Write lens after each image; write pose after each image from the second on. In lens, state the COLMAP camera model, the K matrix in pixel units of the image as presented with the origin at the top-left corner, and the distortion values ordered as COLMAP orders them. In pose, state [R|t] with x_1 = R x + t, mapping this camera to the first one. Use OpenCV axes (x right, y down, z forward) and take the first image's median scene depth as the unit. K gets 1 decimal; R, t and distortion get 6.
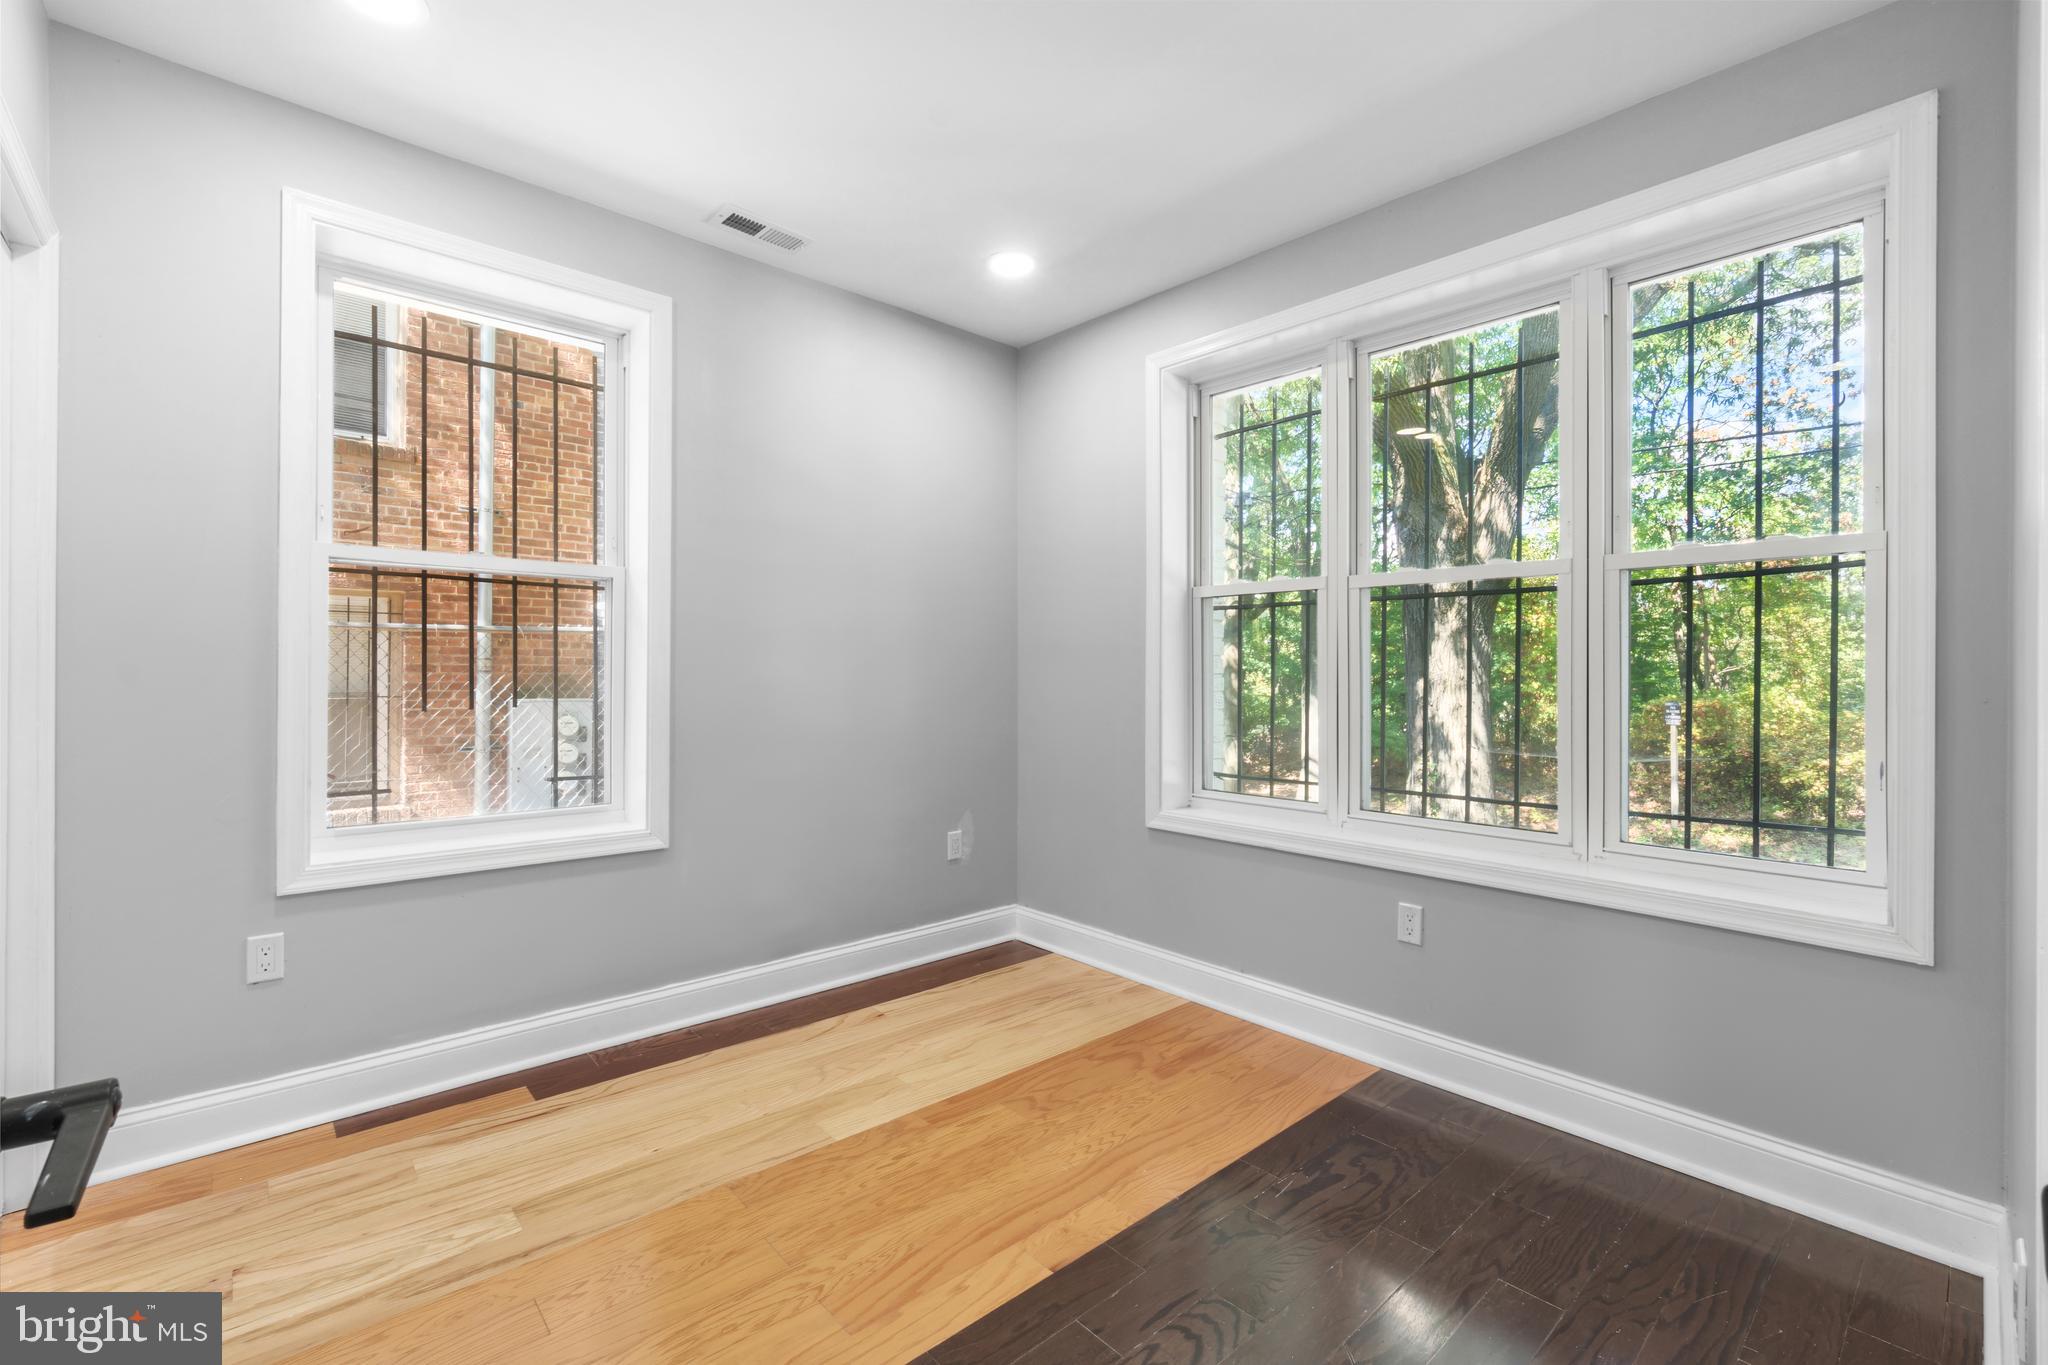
lens RADIAL K [[899.1, 0, 1022.4], [0, 899.1, 674.6], [0, 0, 1]] dist [-0.013969, 0.002943]
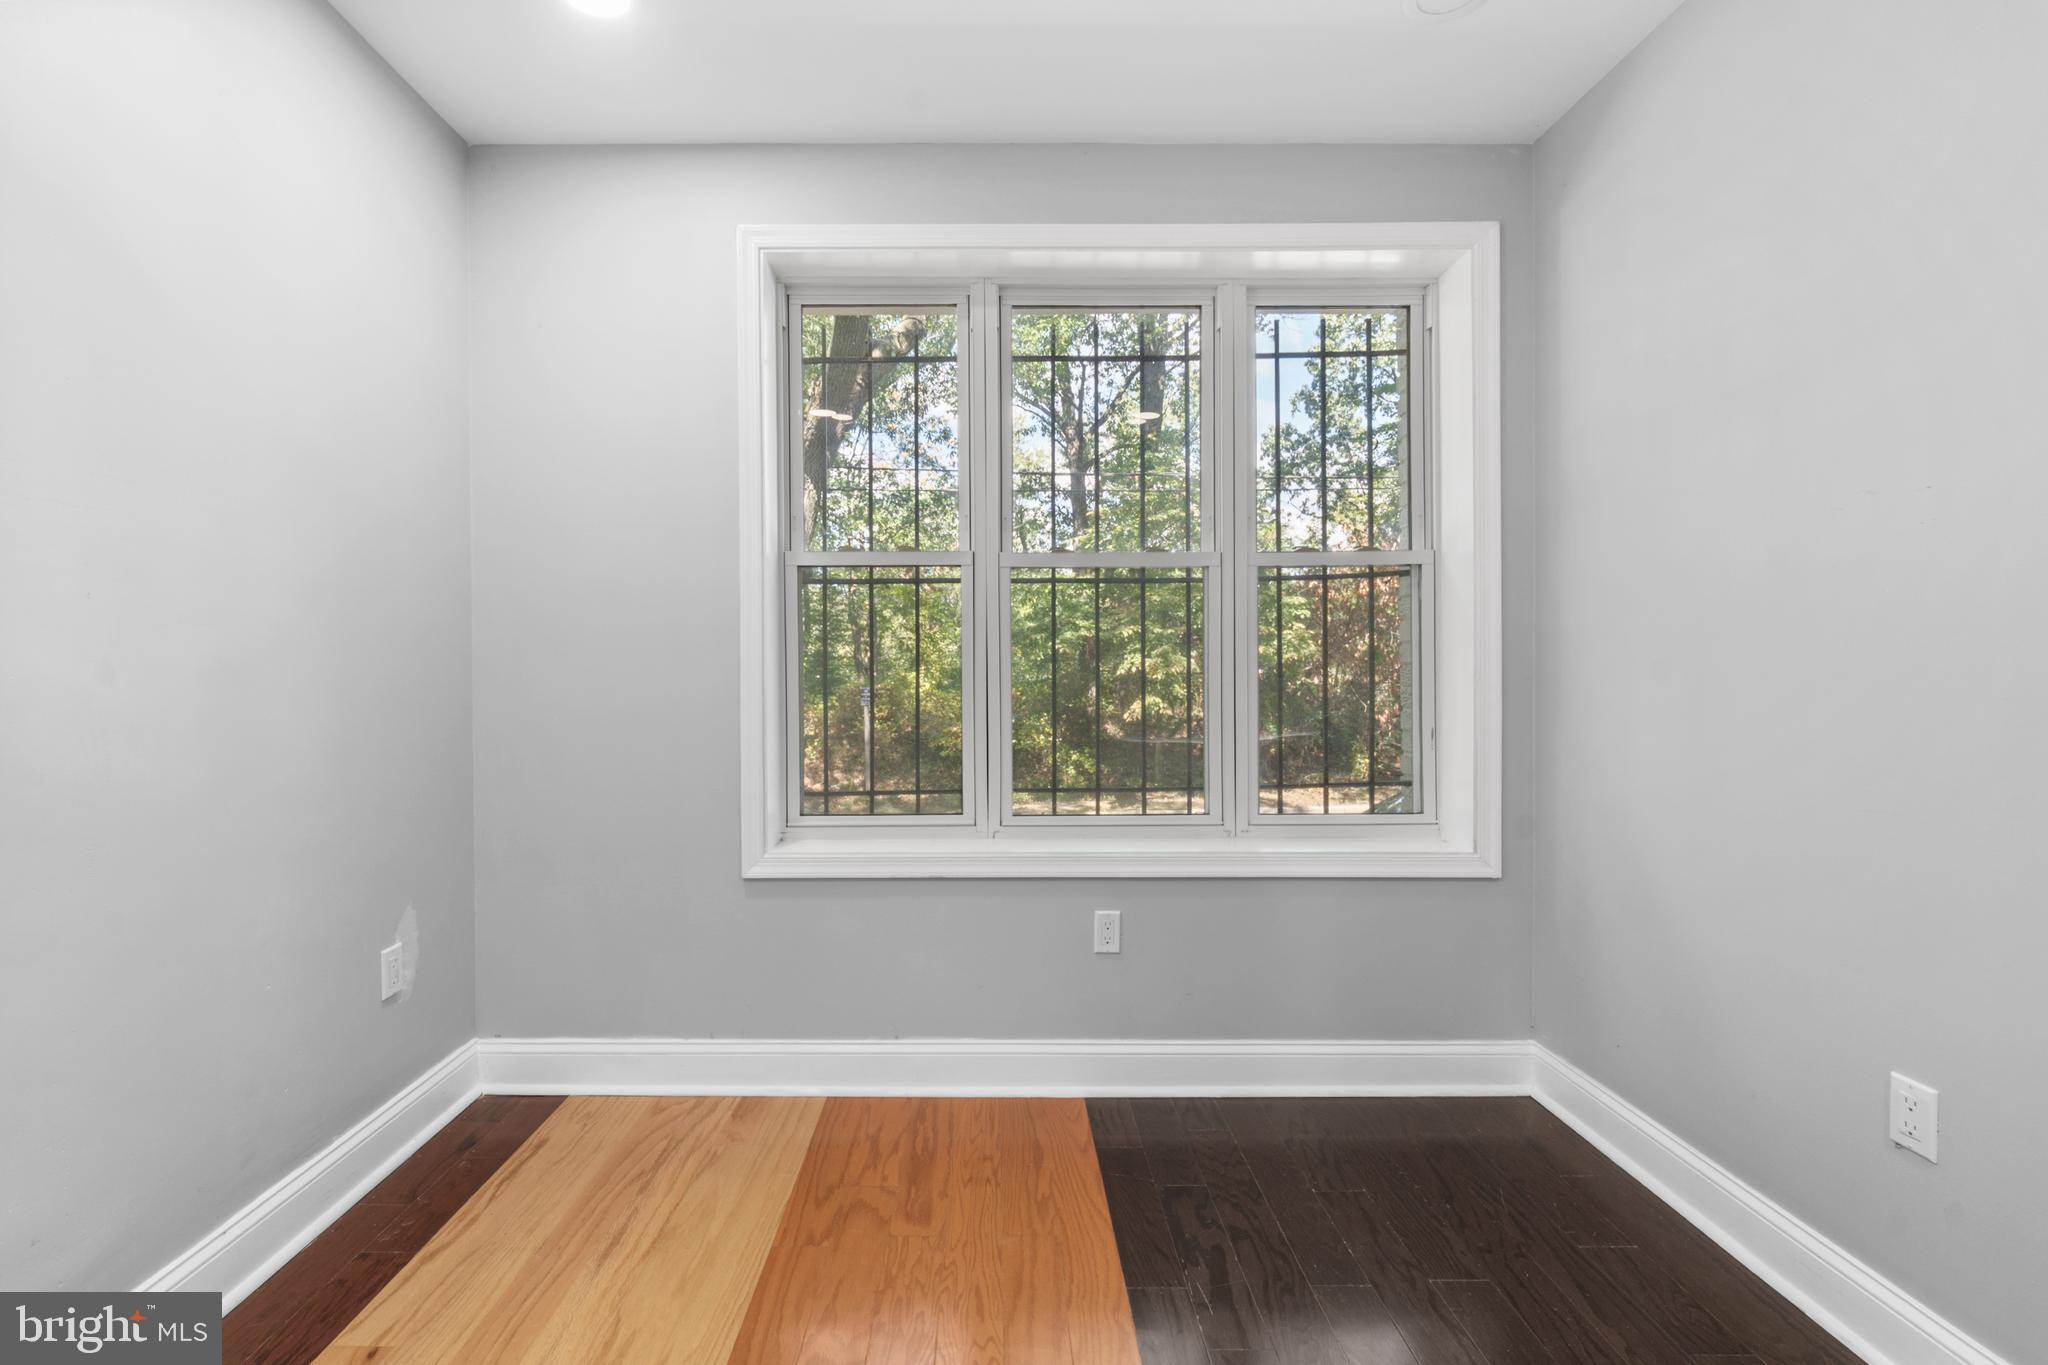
lens RADIAL K [[899.1, 0, 1010.6], [0, 899.1, 669.5], [0, 0, 1]] dist [-0.013969, 0.002943]
pose [[0.661248, -0.012958, 0.750055, -0.291739], [0.008286, 0.999916, 0.009971, -0.003308], [-0.750121, -0.000379, 0.661300, 0.410666]]
